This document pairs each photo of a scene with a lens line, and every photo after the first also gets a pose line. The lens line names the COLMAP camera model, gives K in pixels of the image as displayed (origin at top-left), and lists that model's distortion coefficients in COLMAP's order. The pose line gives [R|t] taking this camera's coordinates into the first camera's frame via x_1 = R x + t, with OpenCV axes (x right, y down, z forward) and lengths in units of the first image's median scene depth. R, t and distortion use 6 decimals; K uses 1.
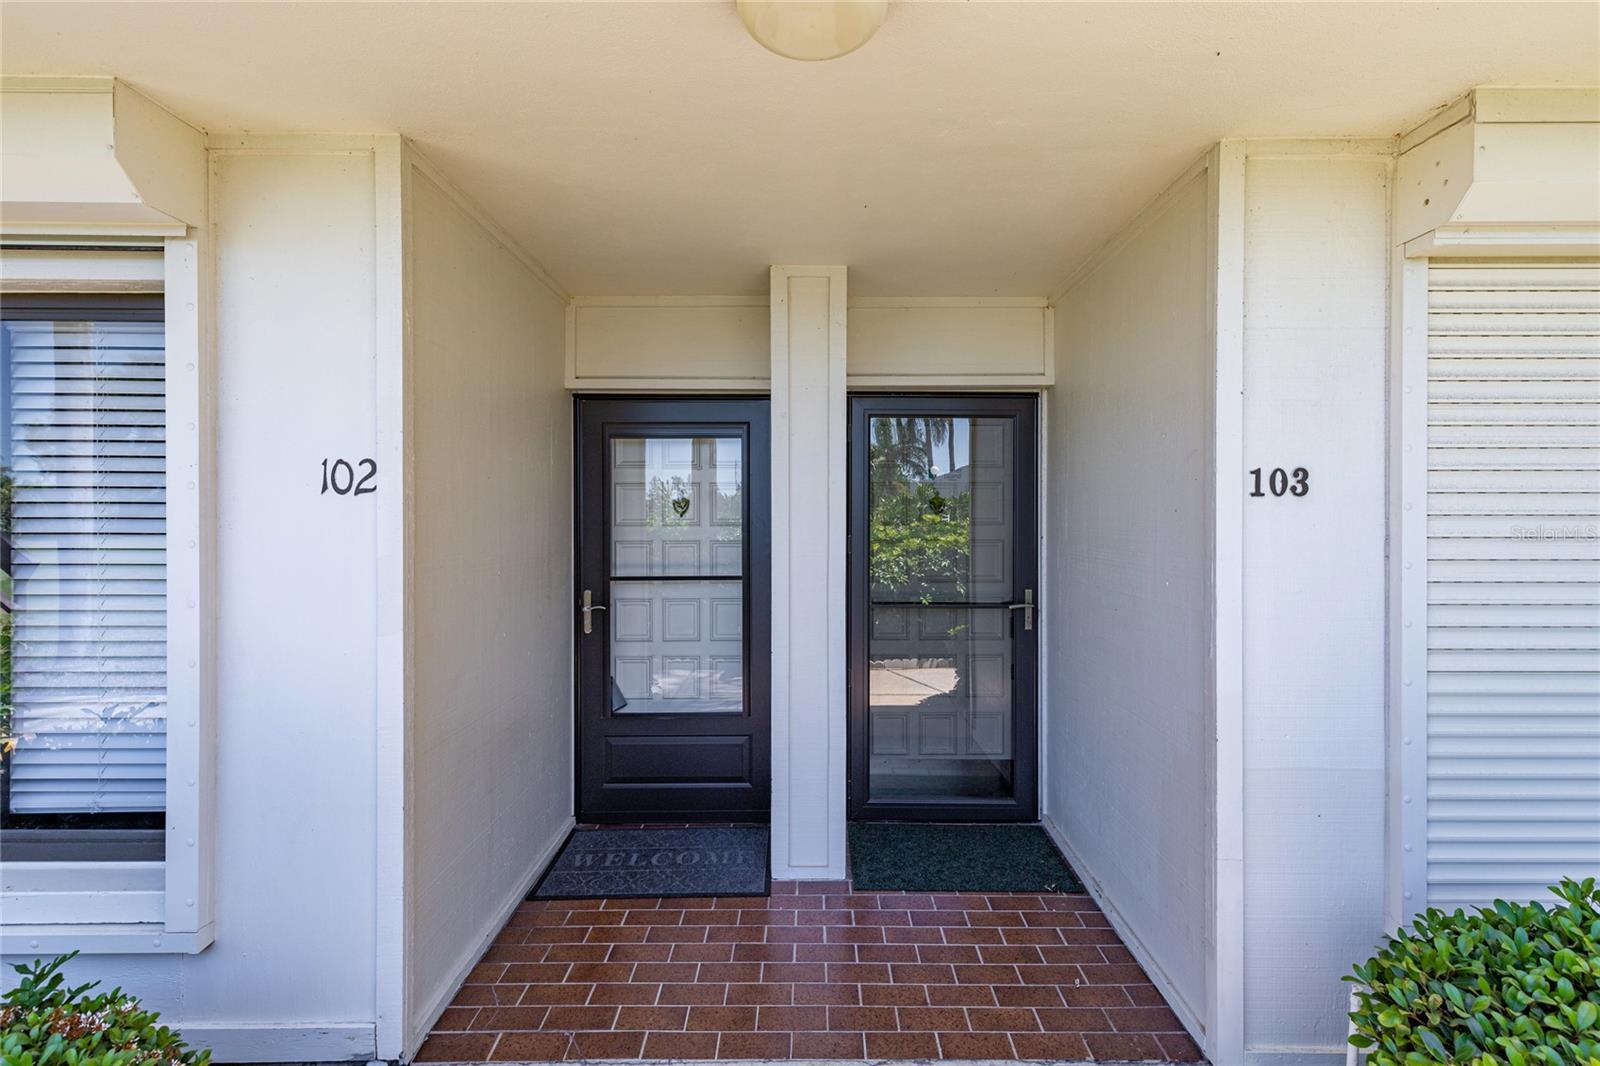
lens RADIAL K [[743.6, 0, 801.1], [0, 743.6, 518.2], [0, 0, 1]] dist [0.008355, -0.000104]
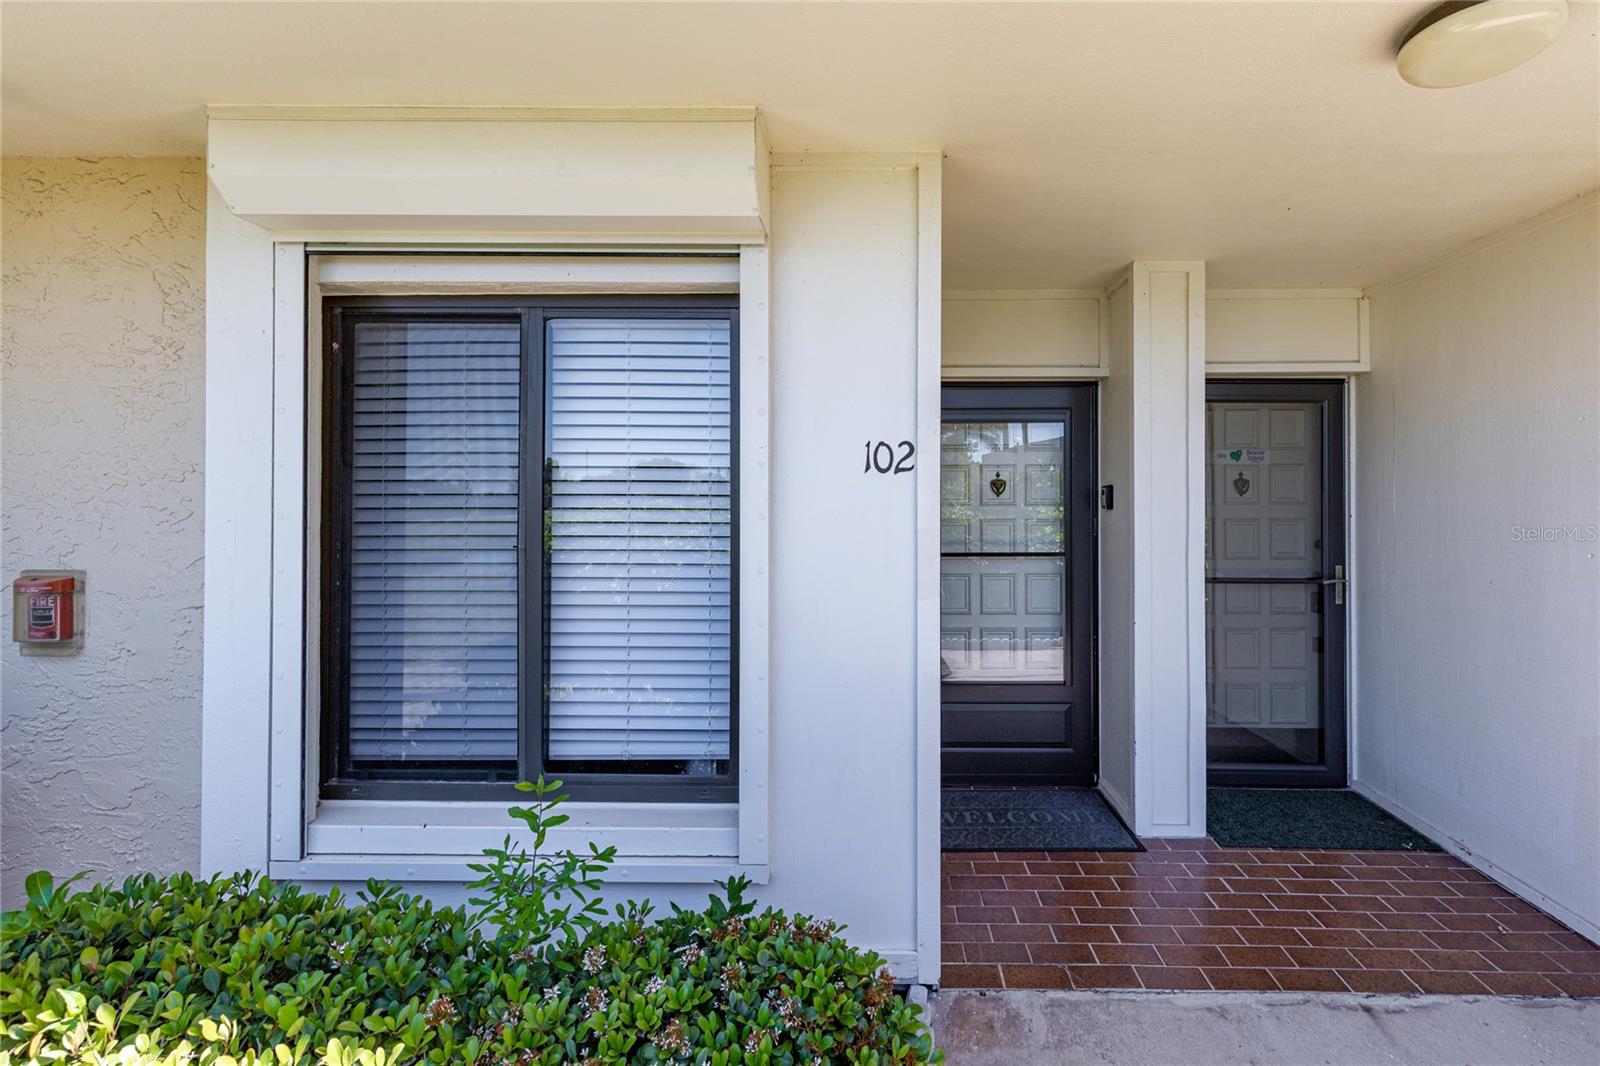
lens RADIAL K [[742.4, 0, 800.2], [0, 742.4, 497.1], [0, 0, 1]] dist [0.004518, 0.000088]
pose [[0.999850, 0.000375, -0.017314, -0.516827], [-0.000527, 0.999961, -0.008803, 0.009859], [0.017310, 0.008811, 0.999811, -0.077854]]
